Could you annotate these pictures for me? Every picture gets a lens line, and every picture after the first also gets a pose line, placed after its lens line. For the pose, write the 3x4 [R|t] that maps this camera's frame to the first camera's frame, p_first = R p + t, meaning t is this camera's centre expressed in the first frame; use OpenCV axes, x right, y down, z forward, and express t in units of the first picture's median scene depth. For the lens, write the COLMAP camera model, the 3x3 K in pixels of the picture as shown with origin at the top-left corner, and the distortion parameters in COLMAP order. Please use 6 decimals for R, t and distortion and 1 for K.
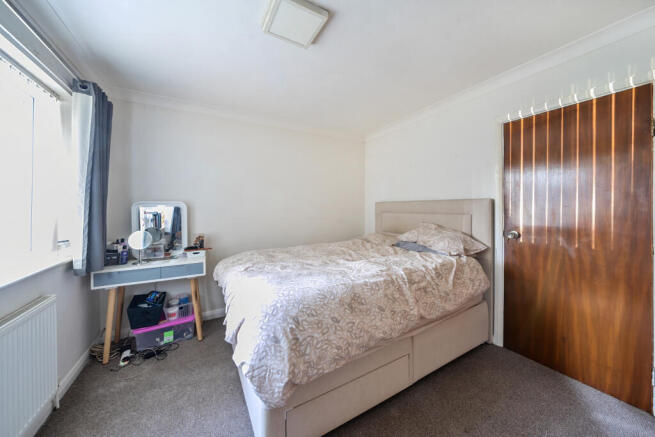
lens RADIAL K [[224.3, 0, 319.7], [0, 224.3, 207.1], [0, 0, 1]] dist [-0.006146, 0.000180]
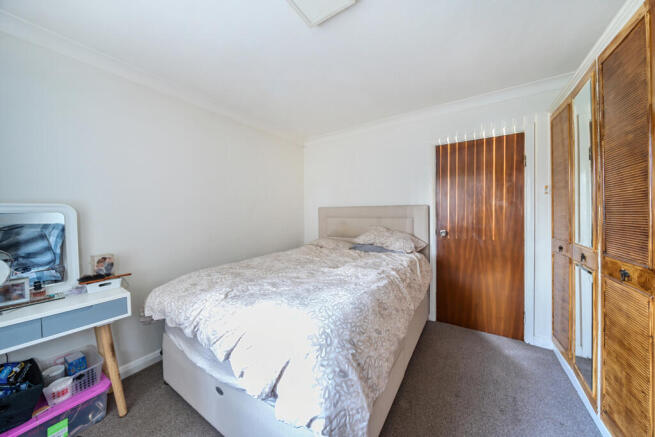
lens RADIAL K [[224.3, 0, 327.6], [0, 224.3, 215.4], [0, 0, 1]] dist [-0.006146, 0.000180]
pose [[0.885316, -0.009753, 0.464888, -0.336574], [0.004201, 0.999907, 0.012976, 0.002563], [-0.464972, -0.009535, 0.885274, 0.167642]]
